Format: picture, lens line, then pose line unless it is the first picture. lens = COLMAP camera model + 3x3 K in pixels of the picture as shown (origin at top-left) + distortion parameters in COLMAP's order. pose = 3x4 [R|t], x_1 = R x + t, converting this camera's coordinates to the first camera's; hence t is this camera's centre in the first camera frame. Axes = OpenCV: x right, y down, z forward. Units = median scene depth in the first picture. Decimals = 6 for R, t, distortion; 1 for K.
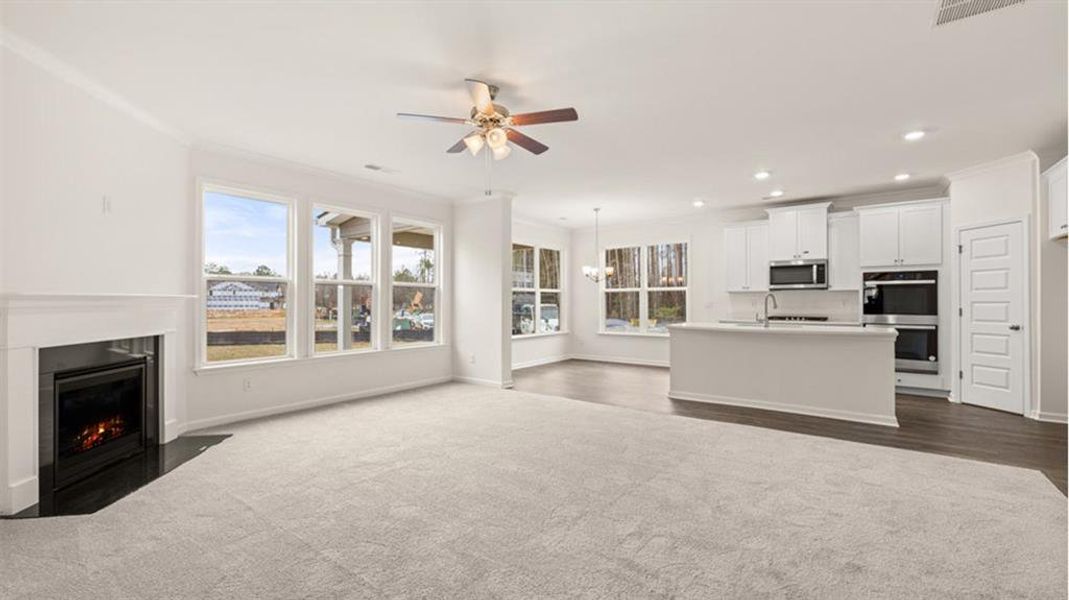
lens RADIAL K [[447.0, 0, 534.2], [0, 447.0, 301.0], [0, 0, 1]] dist [0.000915, 0.001166]
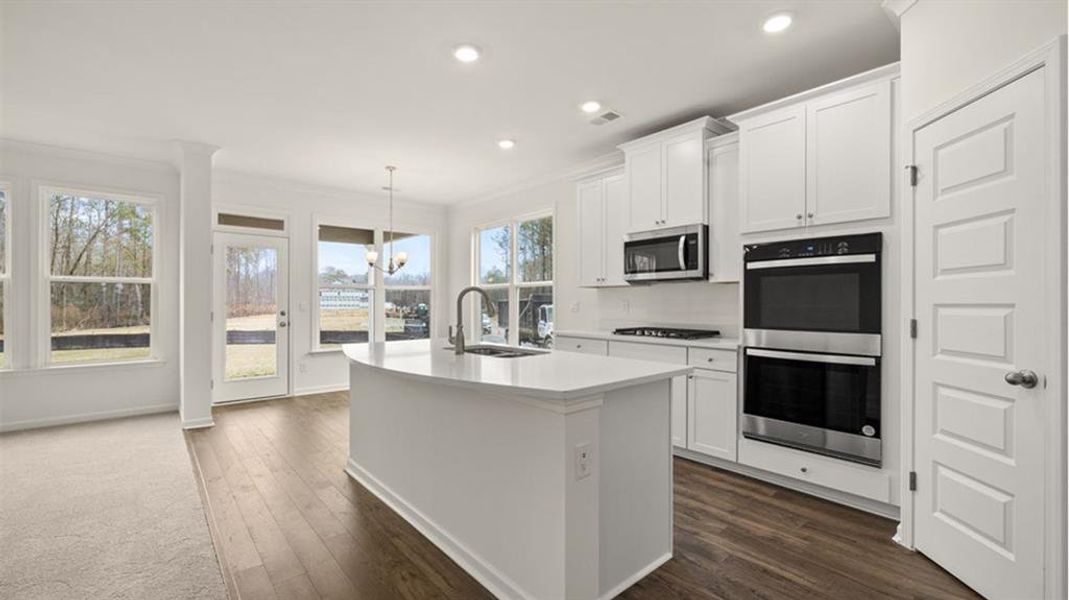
lens RADIAL K [[447.0, 0, 531.8], [0, 447.0, 304.9], [0, 0, 1]] dist [0.000915, 0.001166]
pose [[0.975910, 0.001144, -0.218170, 0.604687], [0.000813, 0.999960, 0.008879, -0.001052], [0.218172, -0.008842, 0.975870, 0.451995]]
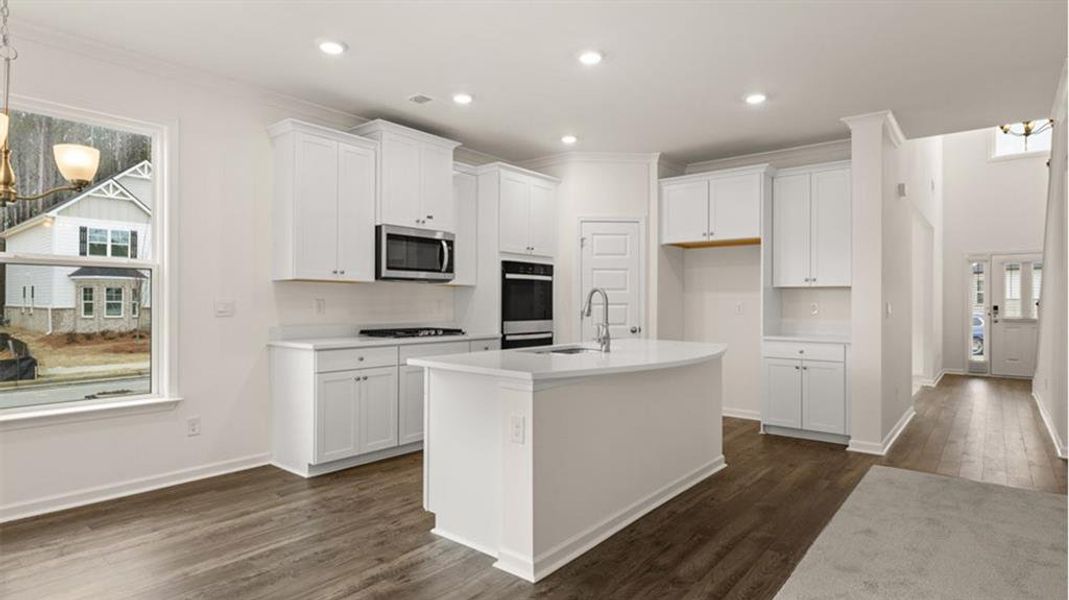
lens RADIAL K [[564.0, 0, 534.8], [0, 564.0, 297.4], [0, 0, 1]] dist [-0.004764, -0.000143]
pose [[0.044622, 0.008322, 0.998969, -0.125316], [-0.007654, 0.999939, -0.007988, -0.000302], [-0.998975, -0.007289, 0.044683, 0.901284]]
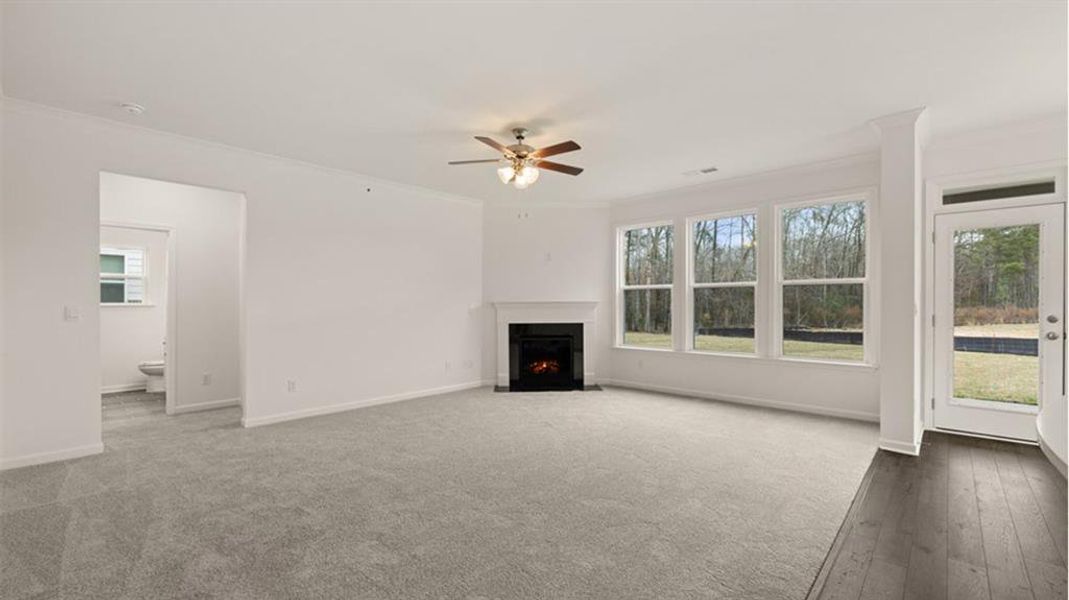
lens RADIAL K [[447.0, 0, 535.2], [0, 447.0, 305.0], [0, 0, 1]] dist [0.000915, 0.001166]
pose [[-0.103184, 0.002966, -0.994658, 0.578733], [0.005198, 0.999984, 0.002442, -0.000692], [0.994649, -0.004918, -0.103198, 0.608647]]
